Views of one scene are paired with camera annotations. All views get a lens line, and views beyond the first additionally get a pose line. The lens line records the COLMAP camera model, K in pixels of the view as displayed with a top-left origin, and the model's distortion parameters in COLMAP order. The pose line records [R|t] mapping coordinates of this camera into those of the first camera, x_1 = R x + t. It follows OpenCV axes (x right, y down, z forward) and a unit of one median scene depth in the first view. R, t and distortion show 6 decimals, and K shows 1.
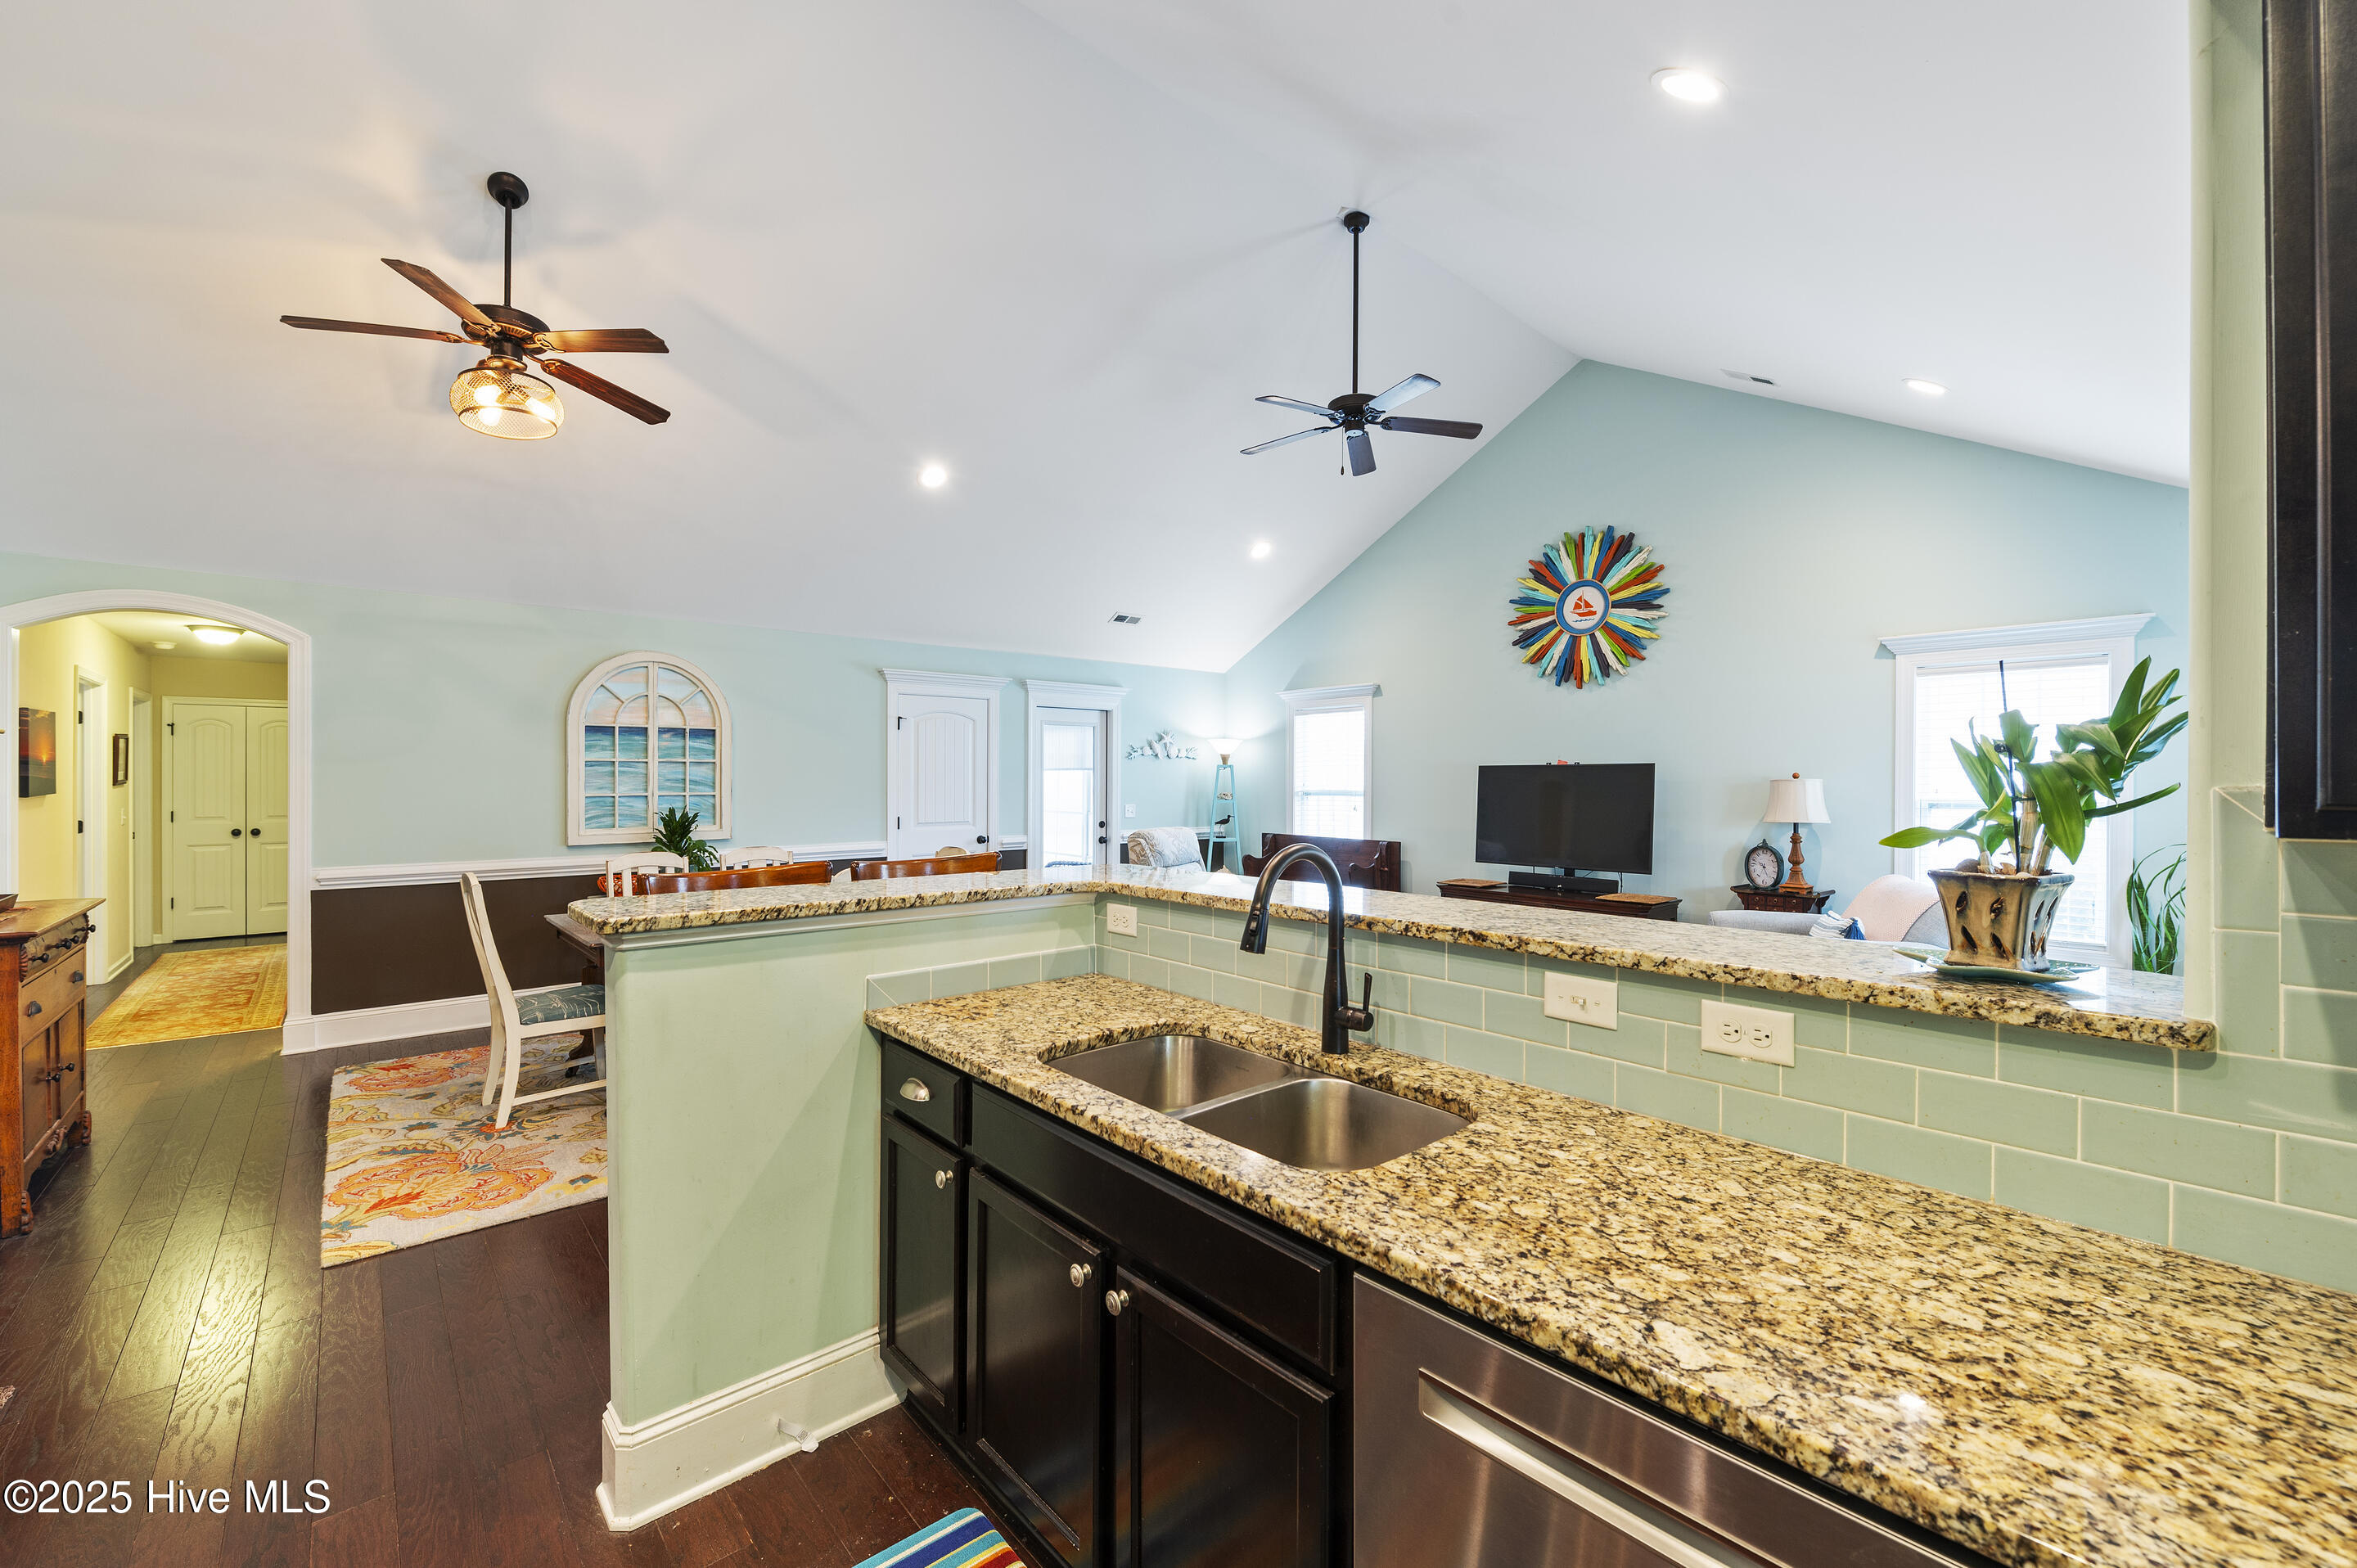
lens RADIAL K [[933.0, 0, 1167.3], [0, 933.0, 786.2], [0, 0, 1]] dist [-0.005519, -0.001444]
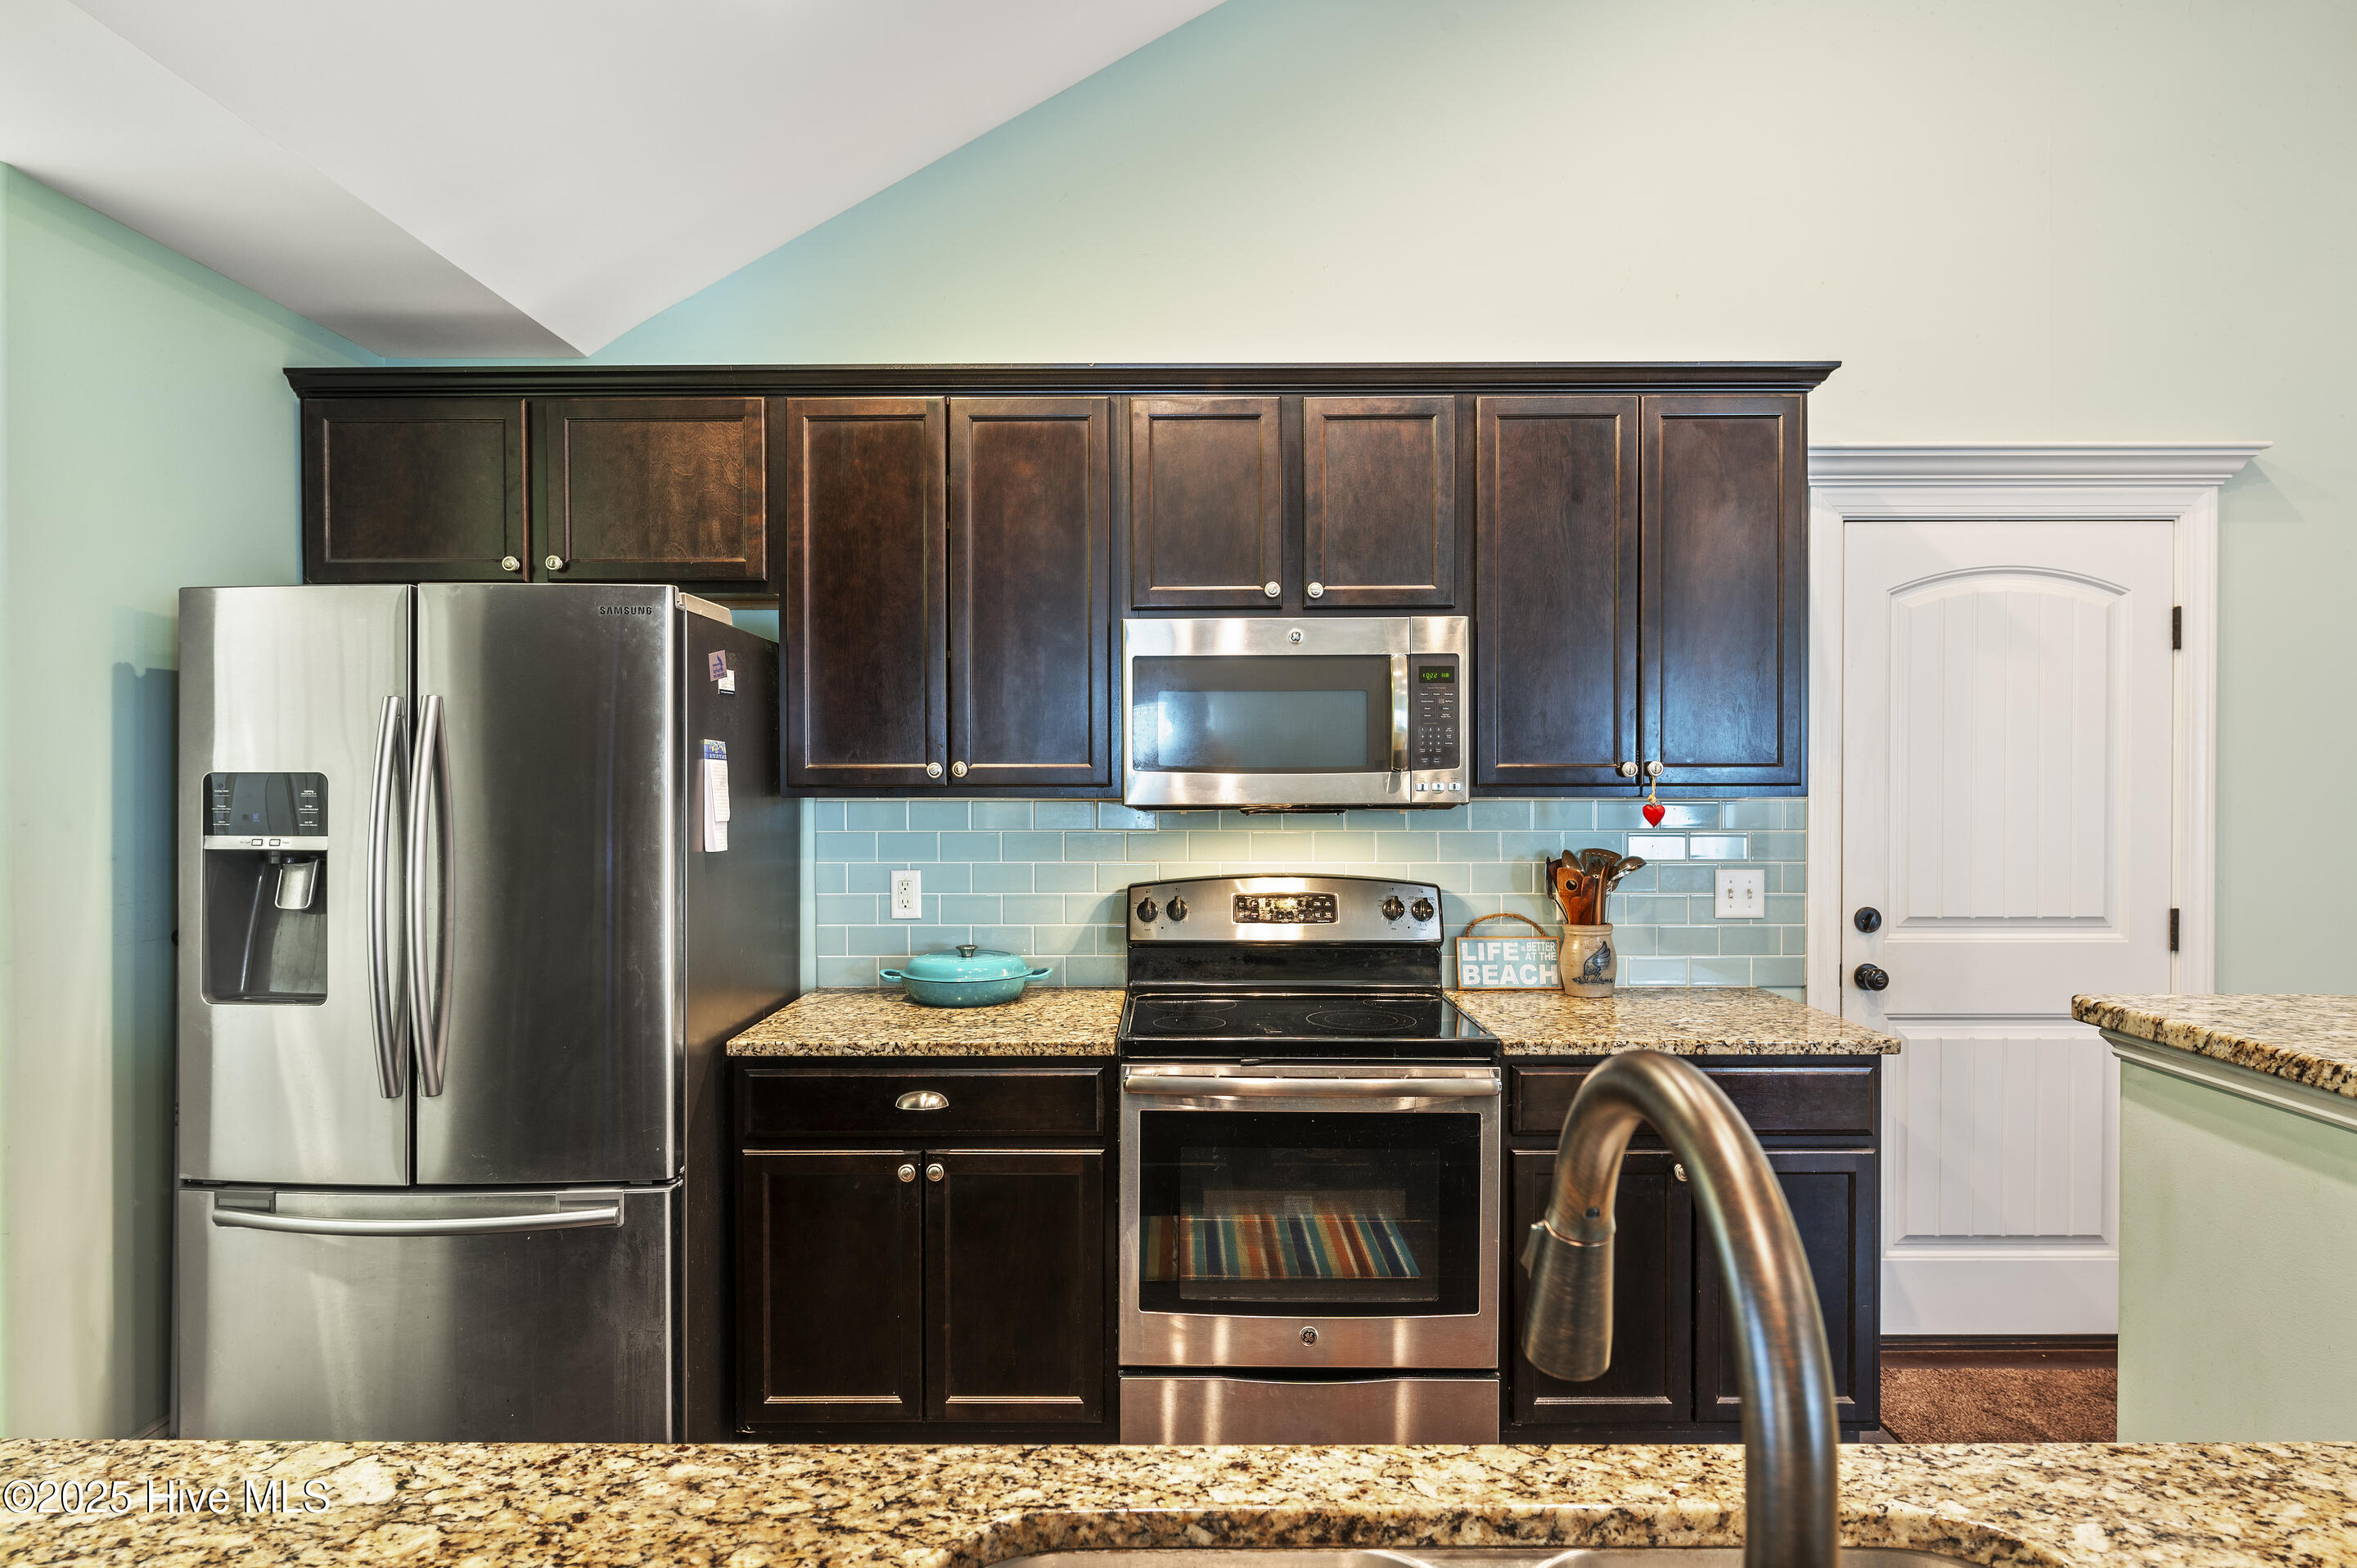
lens RADIAL K [[1328.6, 0, 1175.5], [0, 1328.6, 778.7], [0, 0, 1]] dist [-0.004678, -0.003055]
pose [[-0.663270, 0.002435, -0.748376, 0.138248], [-0.007786, 0.999918, 0.010154, -0.002372], [0.748340, 0.012561, -0.663197, 0.333045]]
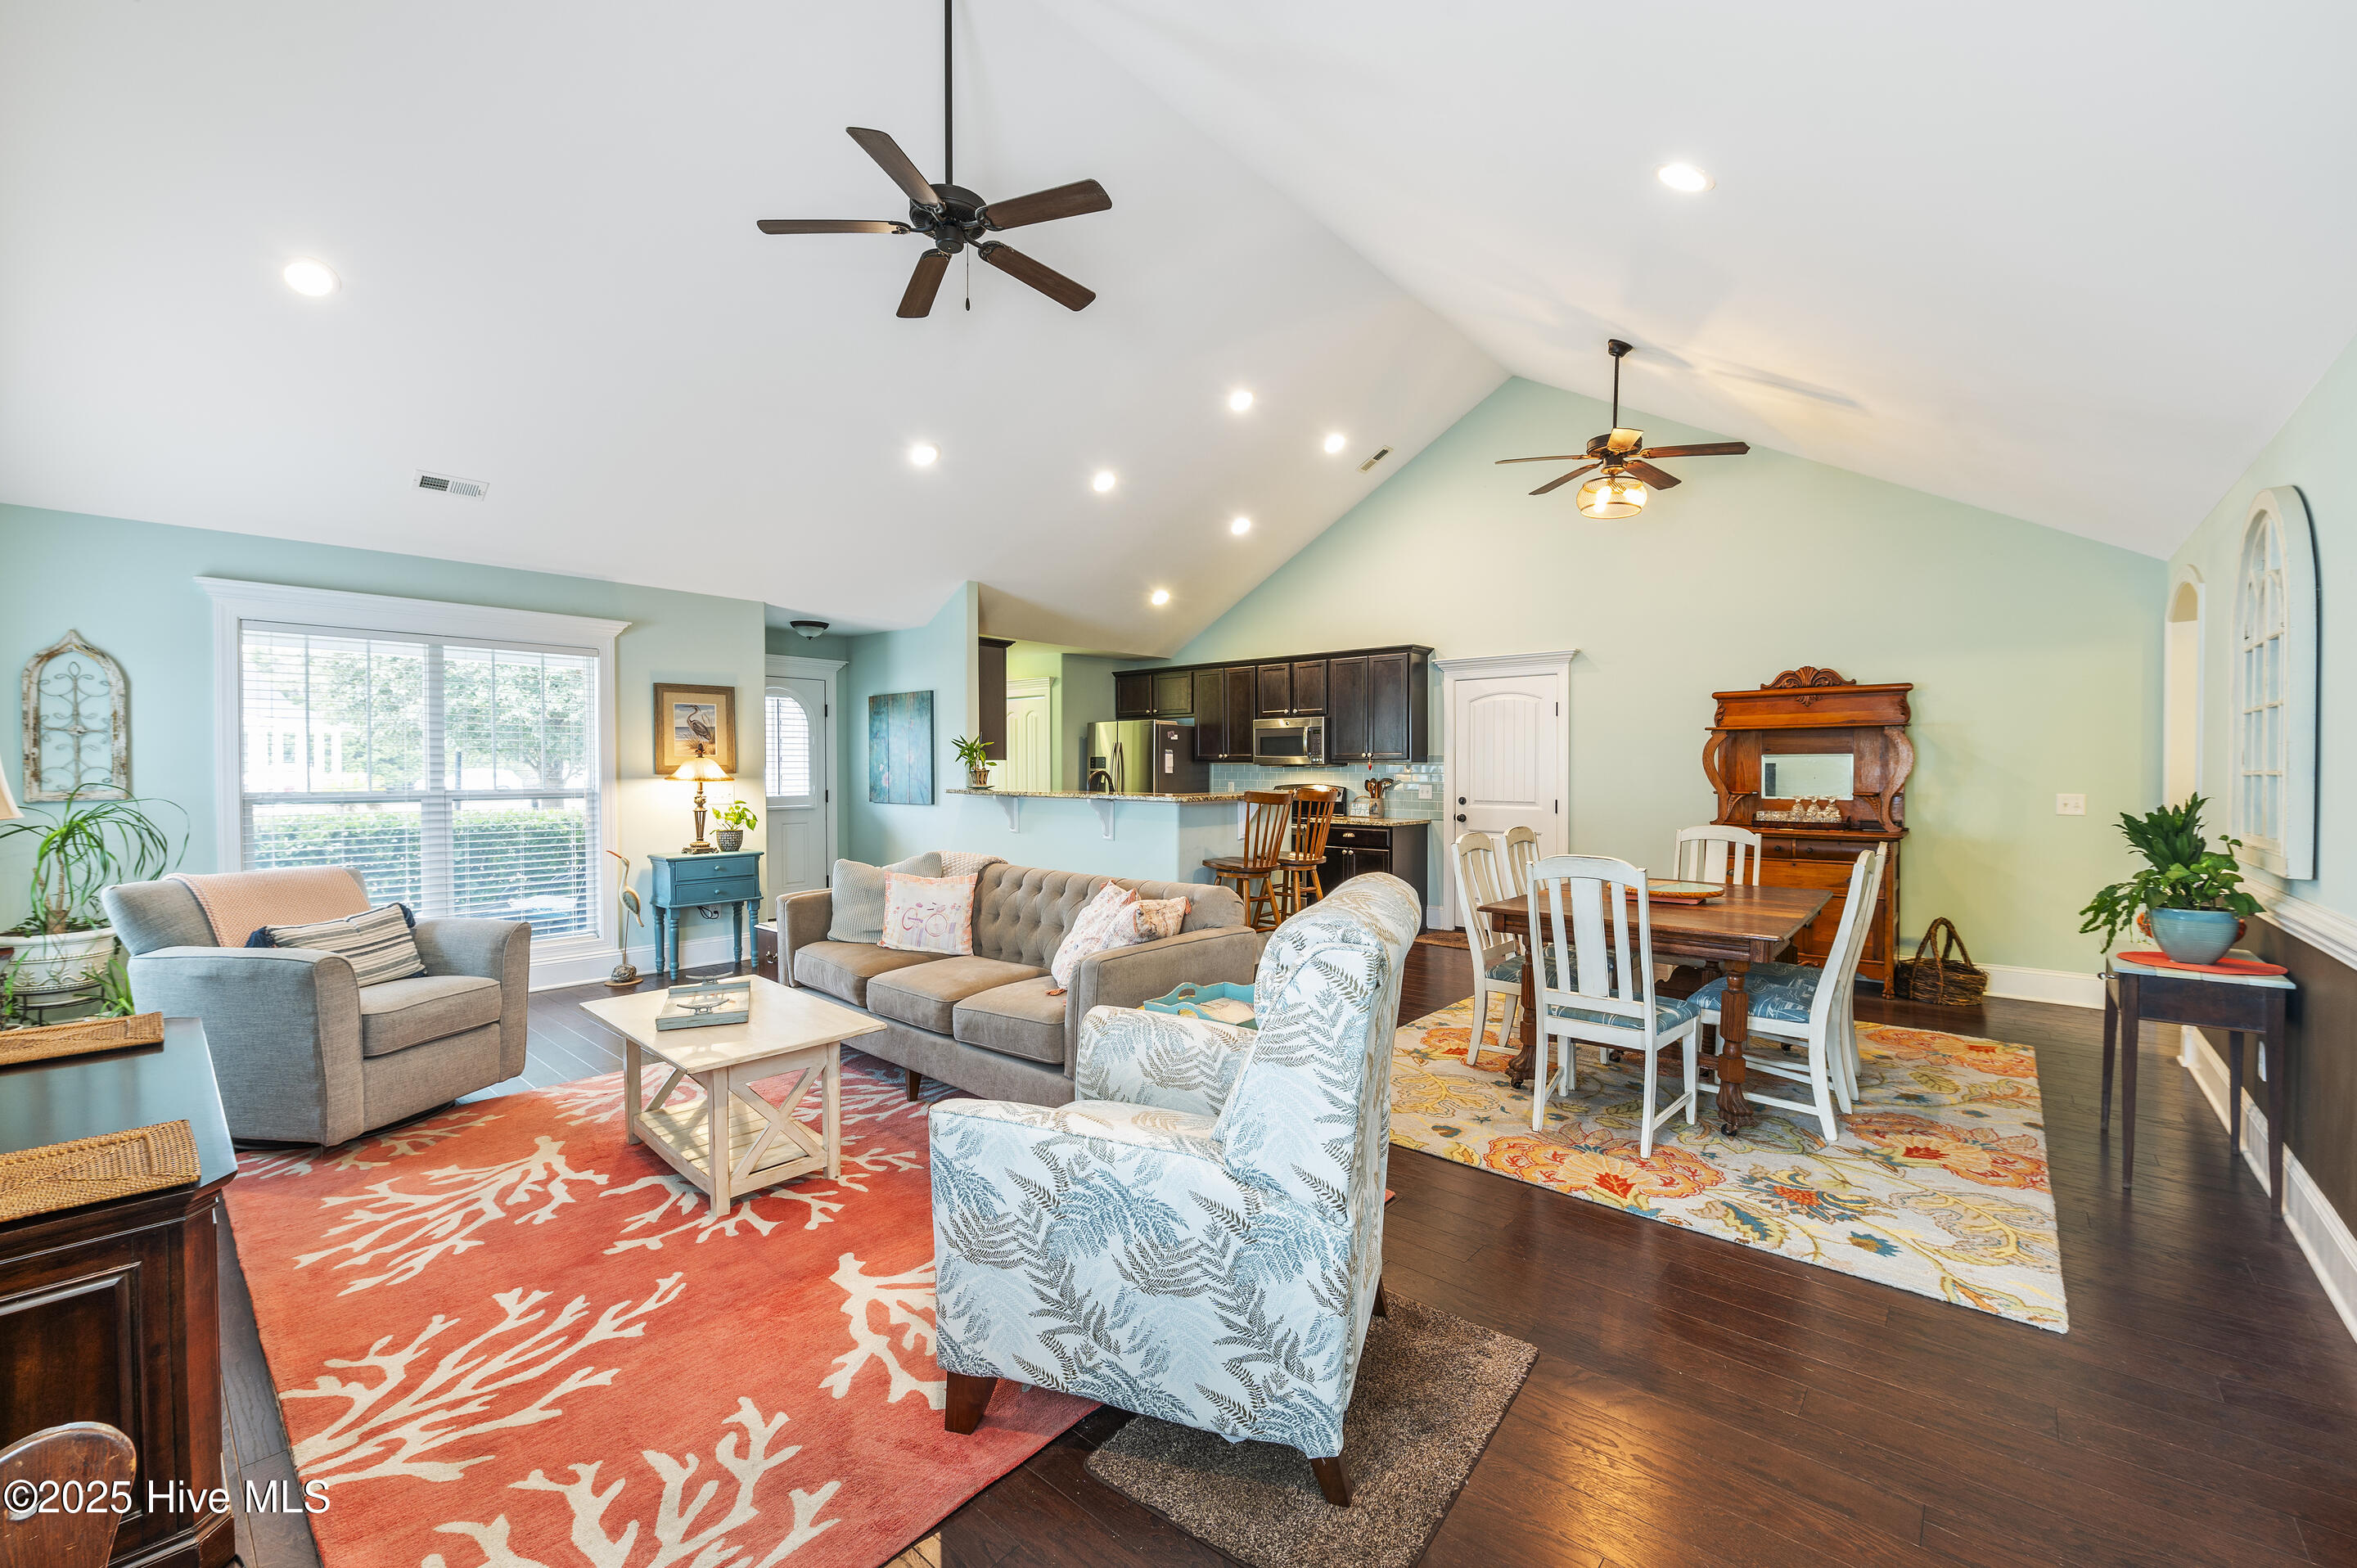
lens RADIAL K [[933.0, 0, 1160.5], [0, 933.0, 776.4], [0, 0, 1]] dist [-0.005519, -0.001444]
pose [[-0.992004, -0.003215, -0.126168, 0.111220], [-0.005639, 0.999806, 0.018857, 0.004616], [0.126082, 0.019418, -0.991830, 1.411039]]
